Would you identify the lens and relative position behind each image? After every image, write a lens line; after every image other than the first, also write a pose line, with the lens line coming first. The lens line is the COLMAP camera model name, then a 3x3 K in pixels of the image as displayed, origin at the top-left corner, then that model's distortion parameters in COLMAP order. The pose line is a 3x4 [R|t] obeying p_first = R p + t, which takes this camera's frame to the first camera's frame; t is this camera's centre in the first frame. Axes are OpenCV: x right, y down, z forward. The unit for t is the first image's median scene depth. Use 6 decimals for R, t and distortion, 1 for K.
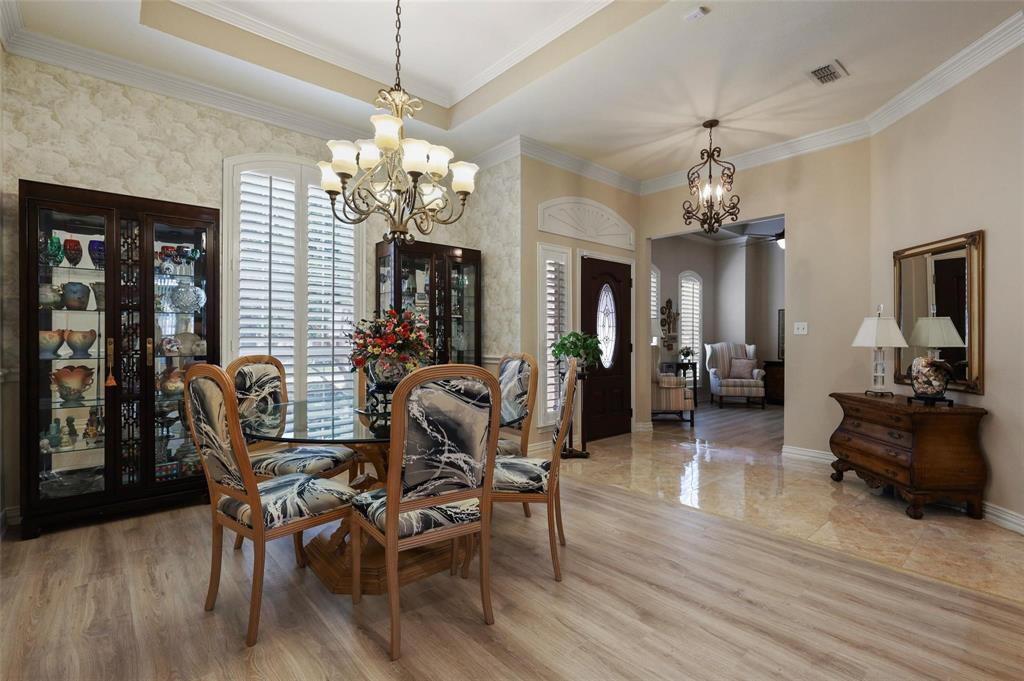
lens RADIAL K [[470.3, 0, 517.0], [0, 470.3, 339.6], [0, 0, 1]] dist [-0.005581, -0.000939]
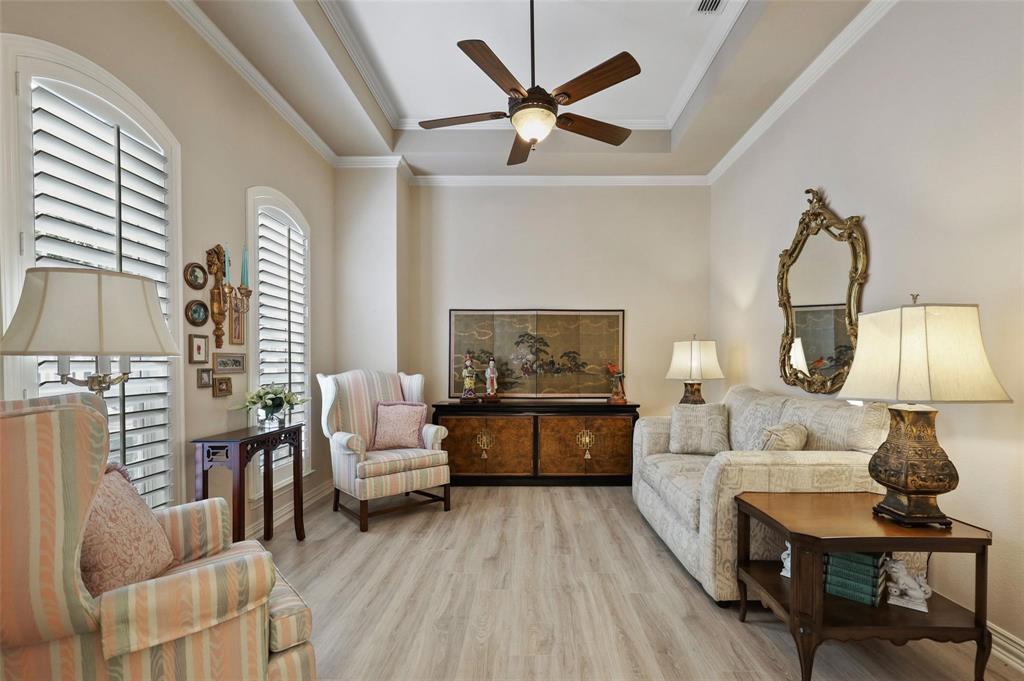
lens RADIAL K [[470.3, 0, 523.9], [0, 470.3, 367.7], [0, 0, 1]] dist [-0.005581, -0.000939]
pose [[0.671166, -0.011788, 0.741213, 0.221274], [0.008934, 0.999930, 0.007813, 0.001007], [-0.741253, 0.001378, 0.671224, 0.610103]]
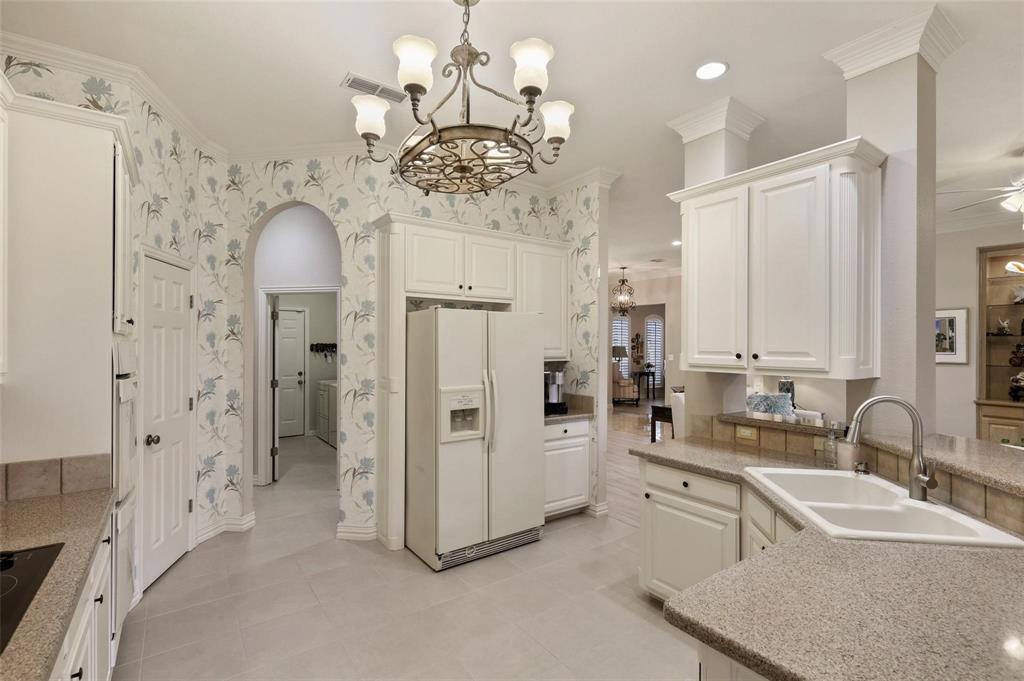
lens RADIAL K [[470.3, 0, 509.5], [0, 470.3, 342.1], [0, 0, 1]] dist [-0.005581, -0.000939]
pose [[0.994128, -0.006810, -0.108000, 0.057228], [0.006084, 0.999957, -0.007049, -0.045947], [0.108043, 0.006351, 0.994126, -0.677759]]
